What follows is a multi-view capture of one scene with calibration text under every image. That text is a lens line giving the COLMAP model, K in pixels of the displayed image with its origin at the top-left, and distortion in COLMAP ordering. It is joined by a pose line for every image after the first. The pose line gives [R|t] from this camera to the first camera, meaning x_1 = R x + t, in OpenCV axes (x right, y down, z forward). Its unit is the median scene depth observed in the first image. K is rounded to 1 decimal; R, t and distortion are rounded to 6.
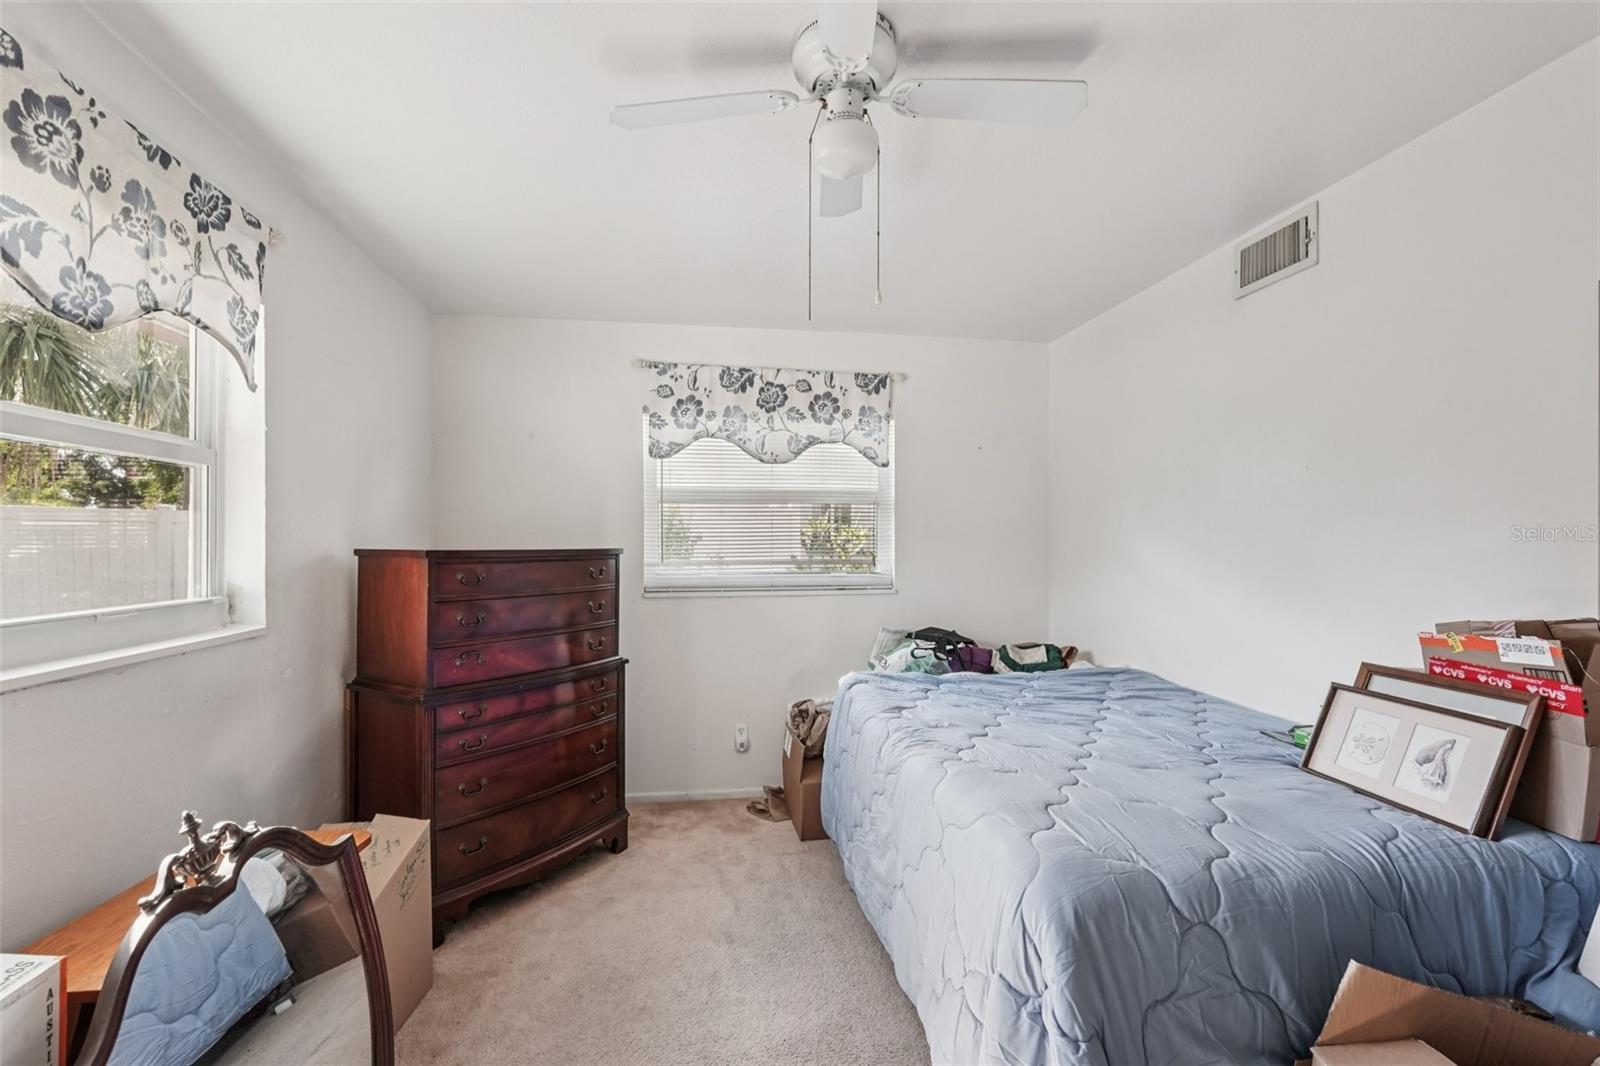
lens RADIAL K [[709.5, 0, 800.7], [0, 709.5, 540.5], [0, 0, 1]] dist [-0.015855, 0.007940]
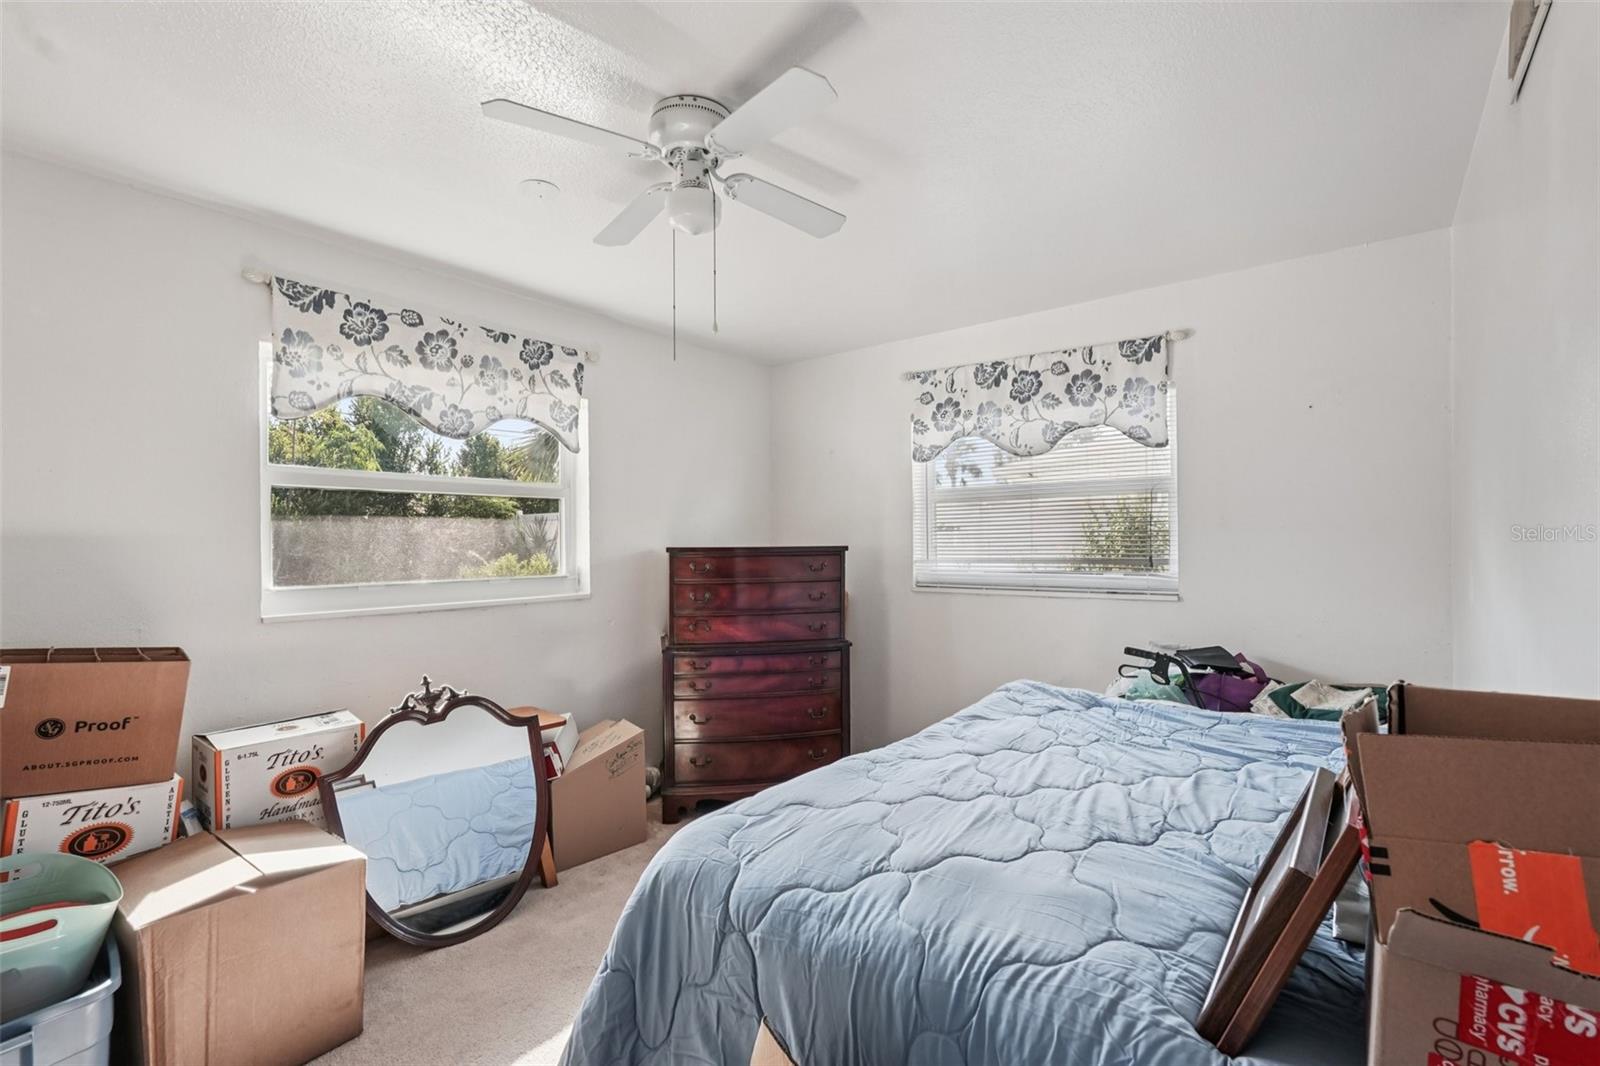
lens RADIAL K [[709.5, 0, 800.7], [0, 709.5, 540.5], [0, 0, 1]] dist [-0.015855, 0.007940]
pose [[0.676230, -0.006137, -0.736665, 0.463069], [0.008755, 0.999962, -0.000294, 0.001622], [0.736638, -0.006250, 0.676258, 0.139811]]
